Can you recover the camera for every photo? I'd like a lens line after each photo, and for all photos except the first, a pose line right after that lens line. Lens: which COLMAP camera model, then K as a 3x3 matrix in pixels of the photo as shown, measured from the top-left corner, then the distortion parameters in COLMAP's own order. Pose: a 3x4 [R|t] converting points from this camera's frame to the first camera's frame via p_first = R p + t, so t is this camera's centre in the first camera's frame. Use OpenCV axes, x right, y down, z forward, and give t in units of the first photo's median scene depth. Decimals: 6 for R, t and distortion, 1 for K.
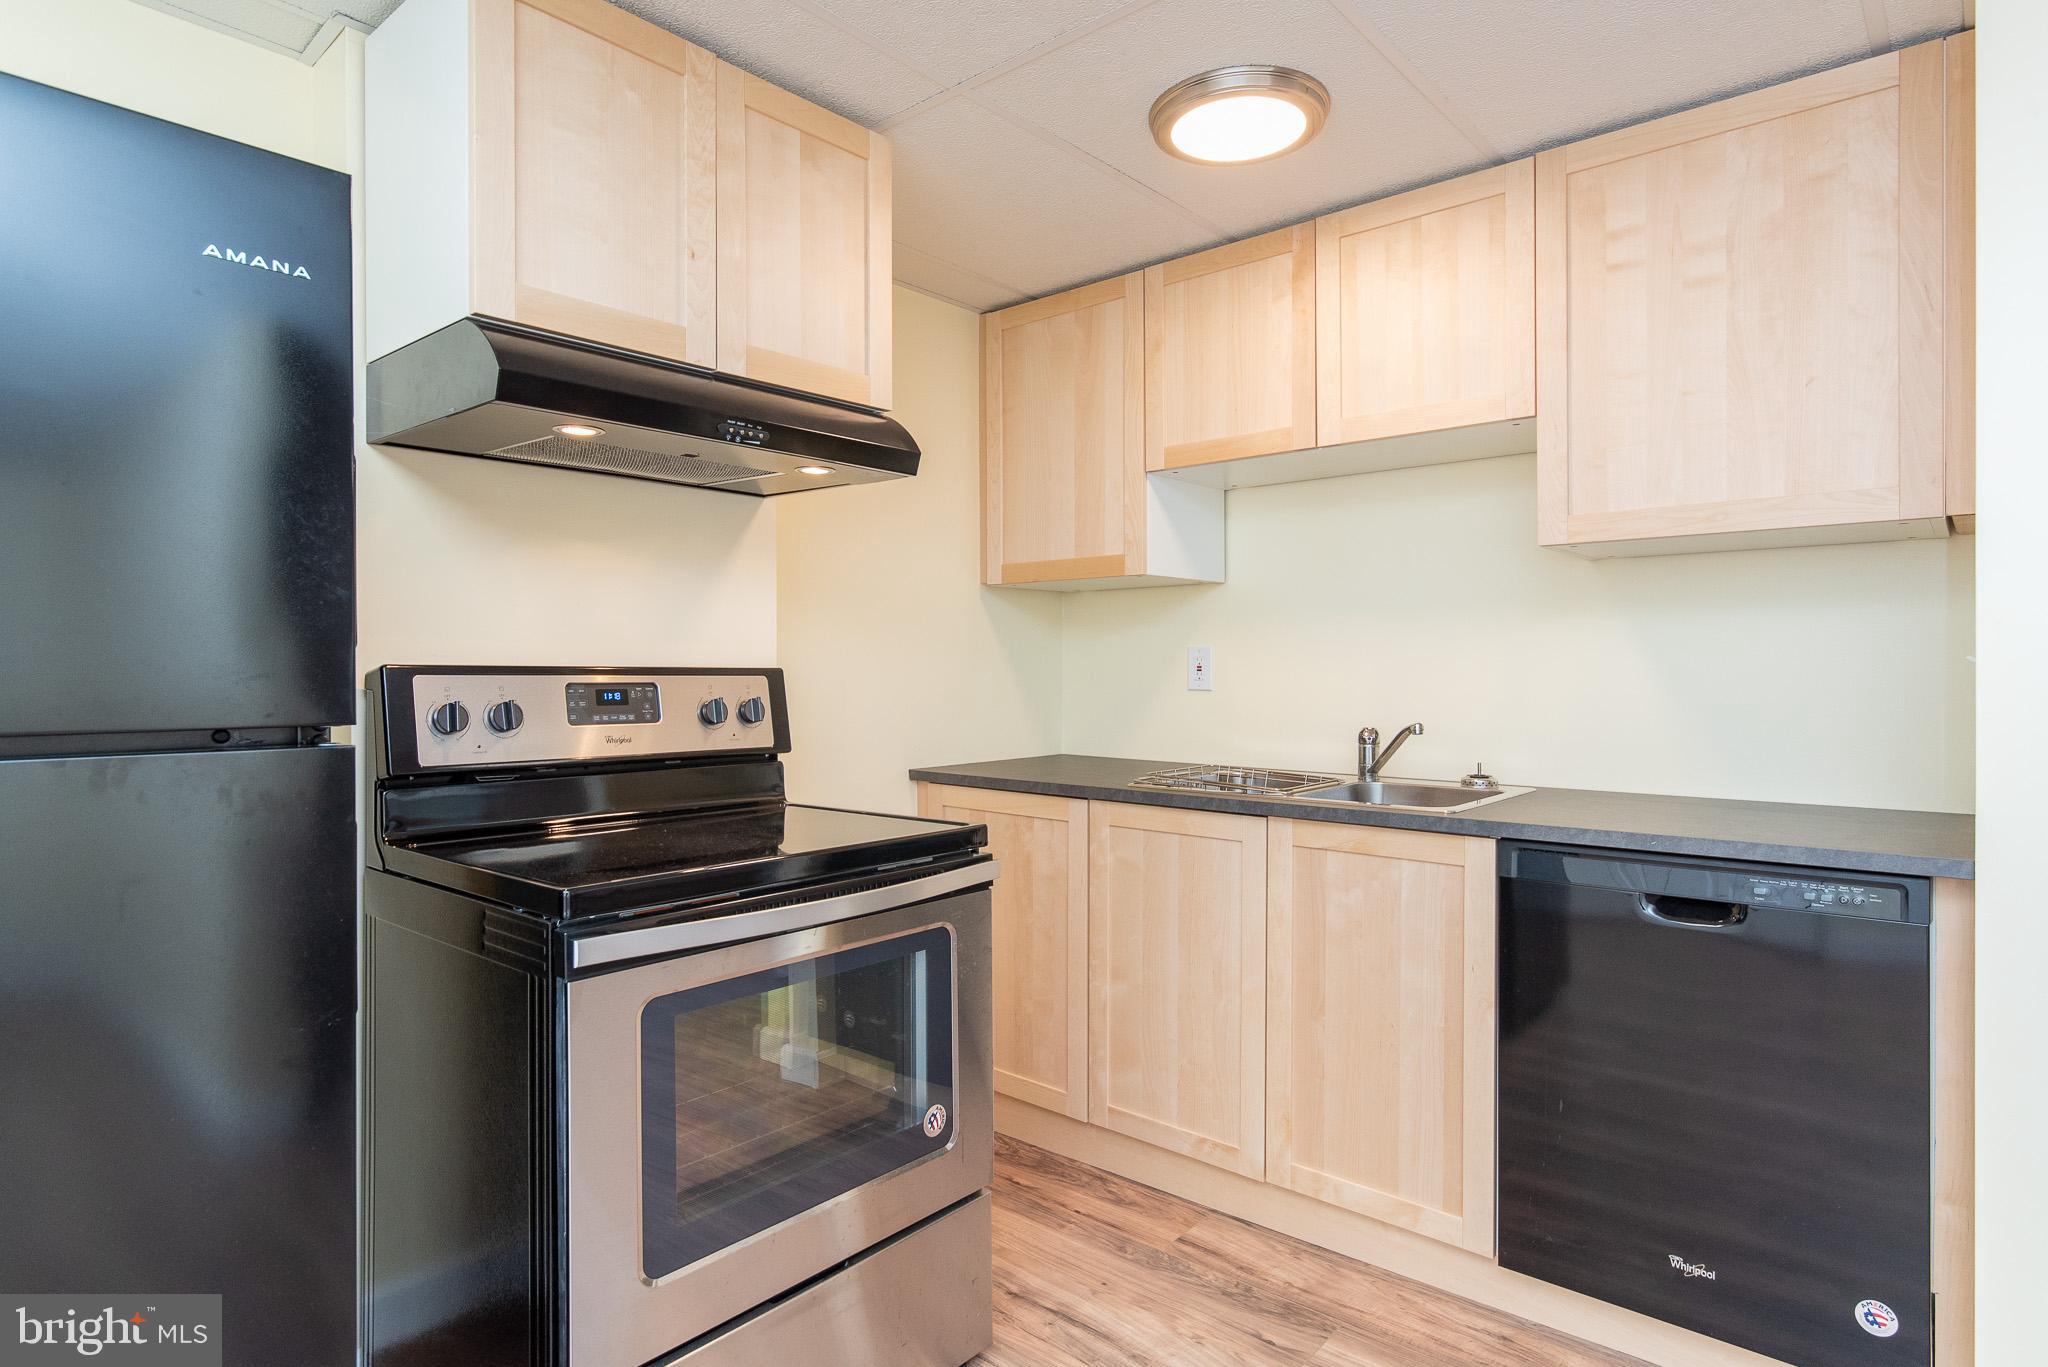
lens RADIAL K [[1097.7, 0, 928.3], [0, 1097.7, 683.9], [0, 0, 1]] dist [-0.001765, -0.000292]
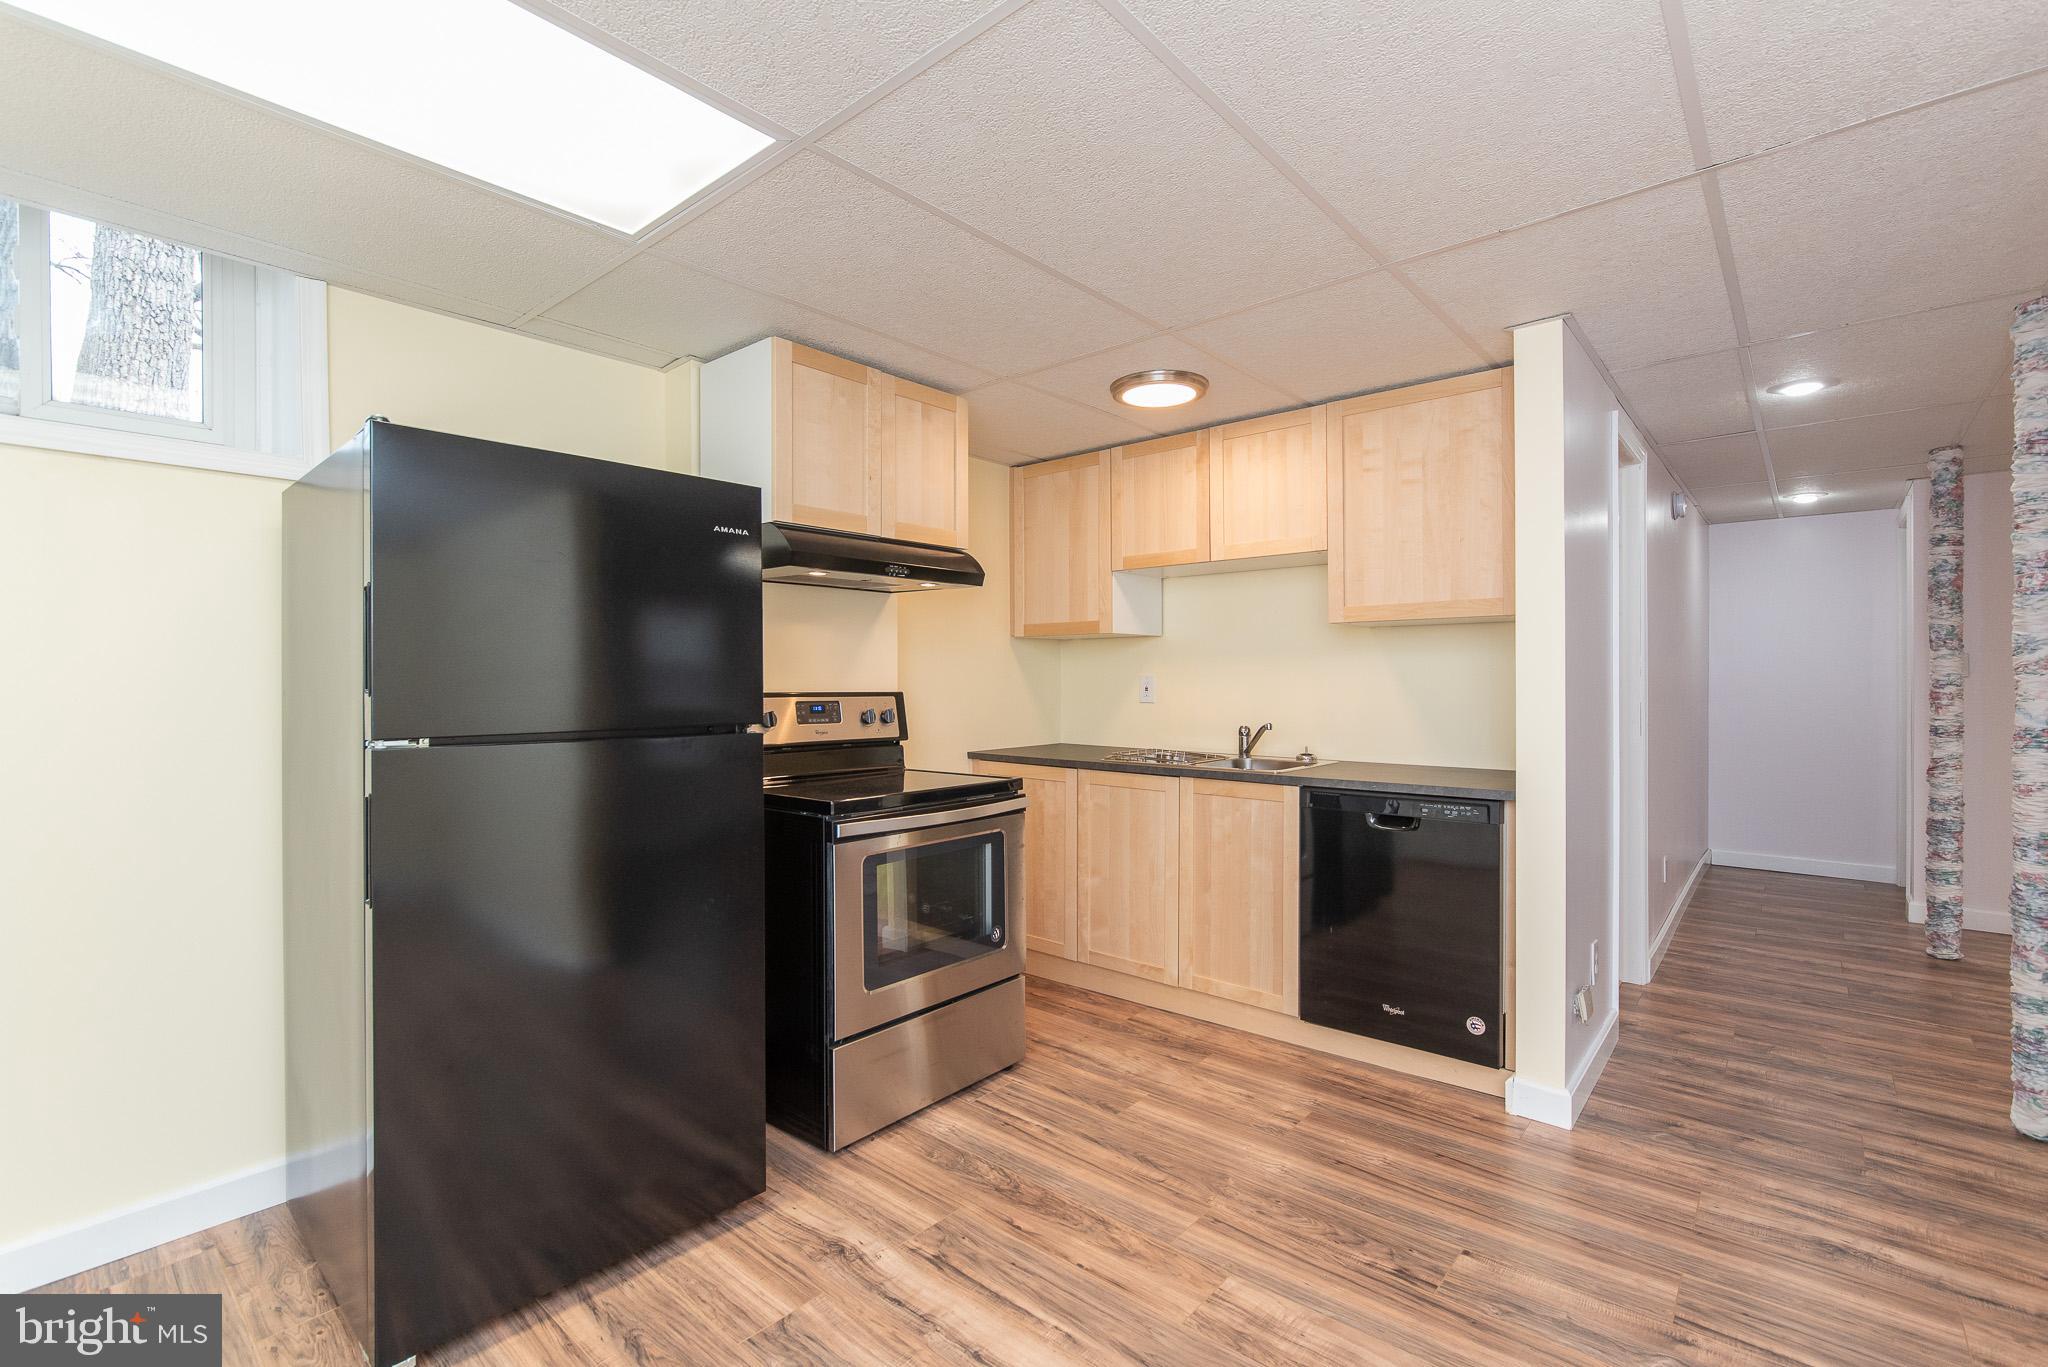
lens RADIAL K [[884.9, 0, 986.2], [0, 884.9, 687.6], [0, 0, 1]] dist [0.001192, 0.000685]
pose [[0.999205, 0.000298, 0.039878, -0.055880], [-0.000115, 0.999989, -0.004600, -0.014498], [-0.039879, 0.004592, 0.999194, -0.408615]]
